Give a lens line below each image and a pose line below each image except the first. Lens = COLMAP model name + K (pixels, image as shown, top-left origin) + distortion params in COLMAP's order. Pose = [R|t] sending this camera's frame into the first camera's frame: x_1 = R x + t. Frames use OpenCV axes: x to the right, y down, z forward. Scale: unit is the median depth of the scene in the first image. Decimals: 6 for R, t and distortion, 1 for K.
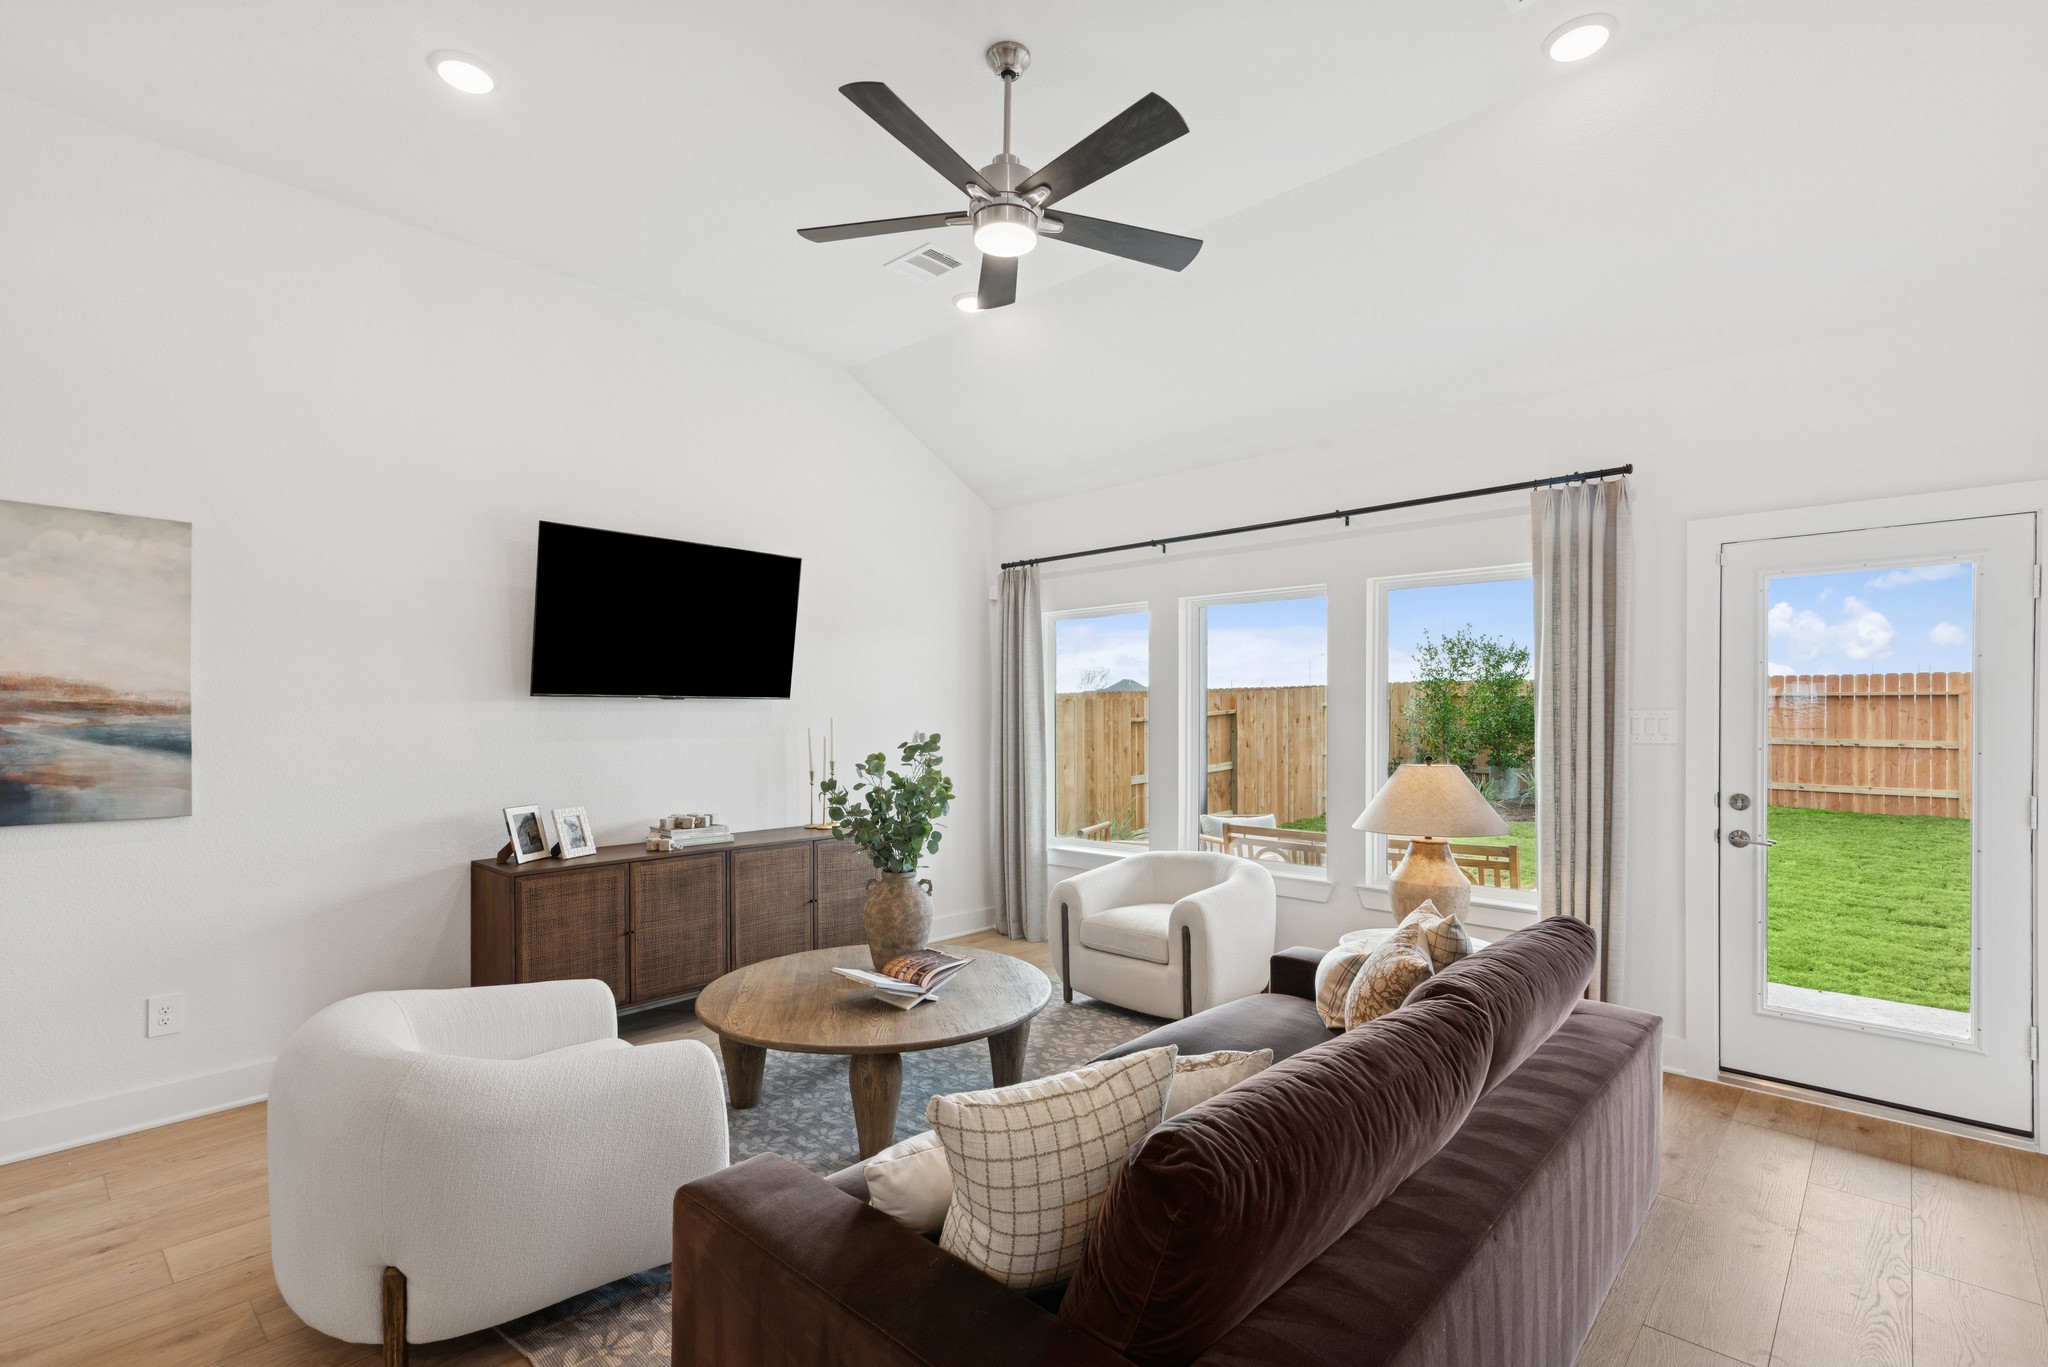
lens RADIAL K [[949.2, 0, 1020.6], [0, 949.2, 727.2], [0, 0, 1]] dist [0.002450, 0.000059]
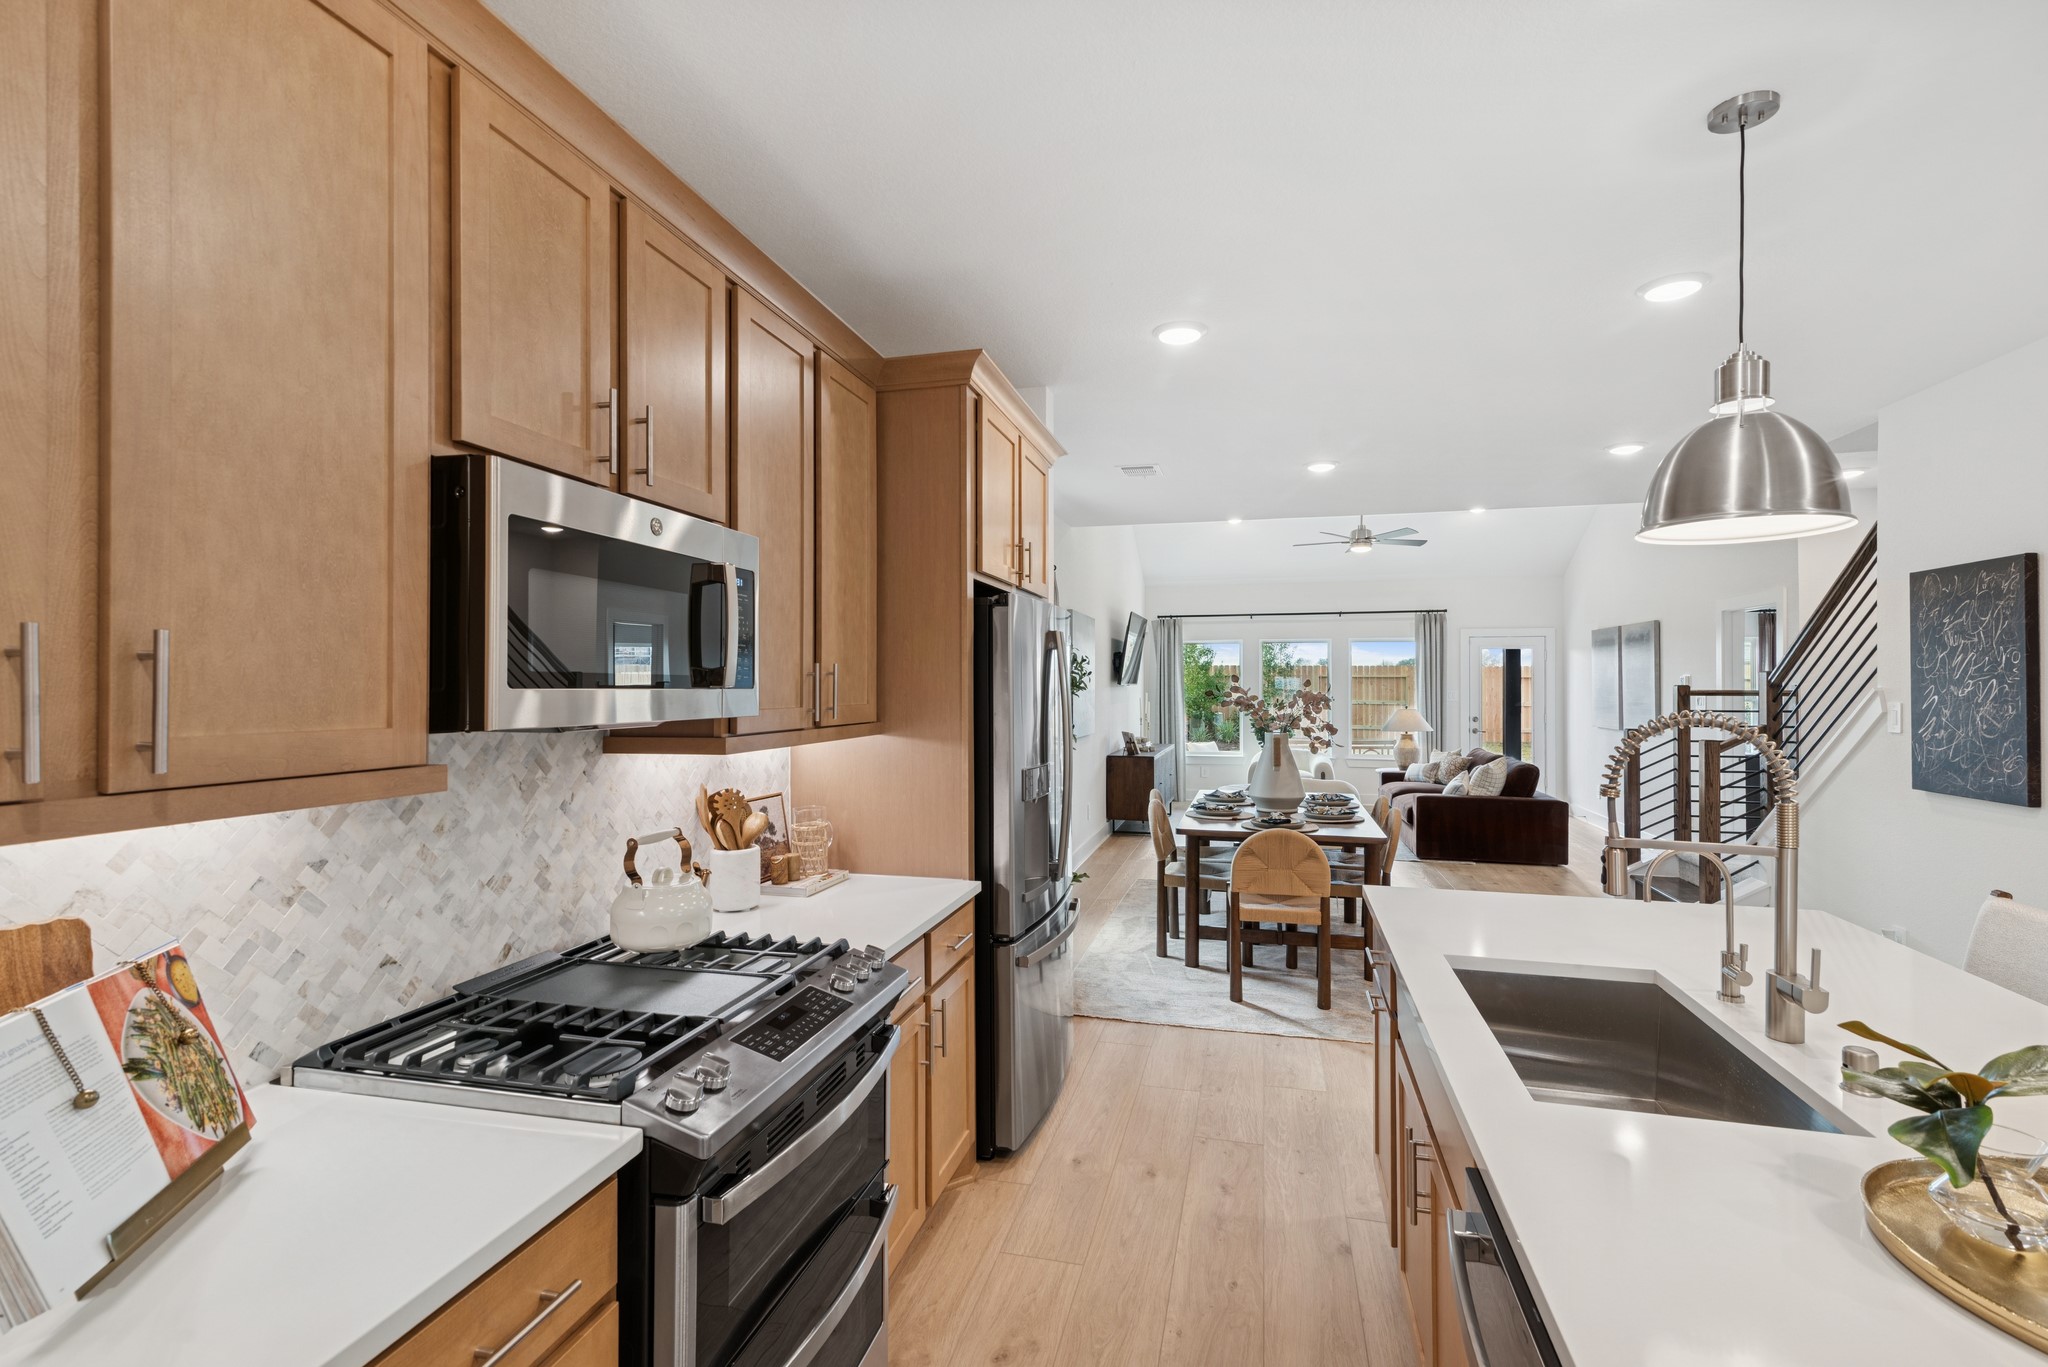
lens RADIAL K [[937.5, 0, 1024.0], [0, 937.5, 683.5], [0, 0, 1]] dist [0.008931, -0.000765]
pose [[0.875283, -0.000876, 0.483609, -1.432087], [0.006978, 0.999917, -0.010817, -0.011935], [-0.483560, 0.012842, 0.875217, -0.698455]]
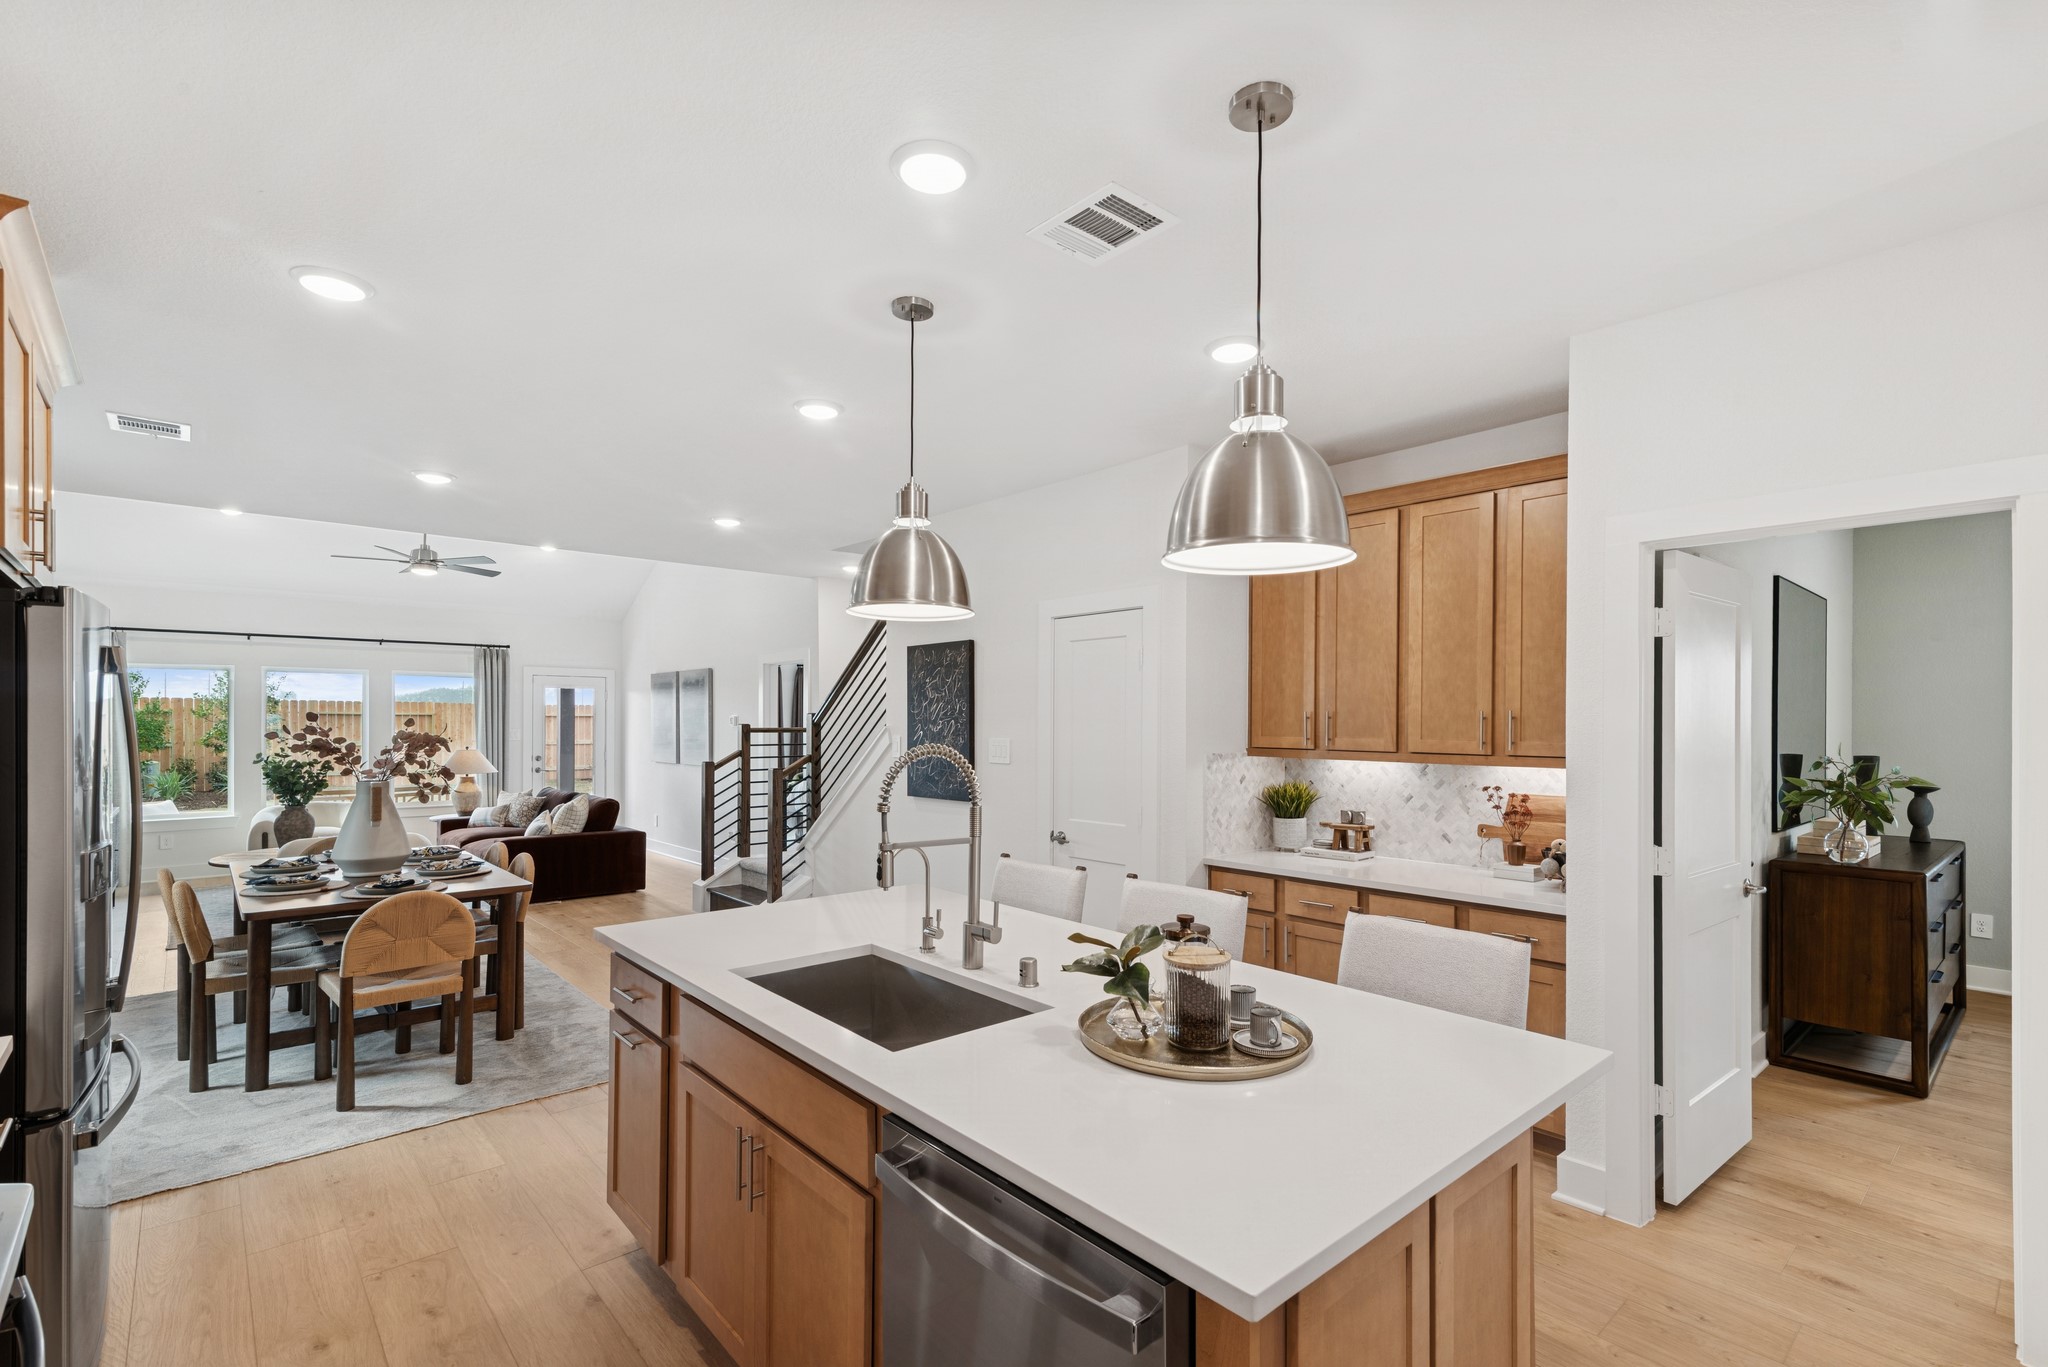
lens RADIAL K [[934.6, 0, 1030.3], [0, 934.6, 726.9], [0, 0, 1]] dist [0.020402, -0.000804]
pose [[0.088601, -0.006145, 0.996048, -1.509987], [0.012404, 0.999910, 0.005066, -0.014417], [-0.995990, 0.011906, 0.088669, -0.614613]]
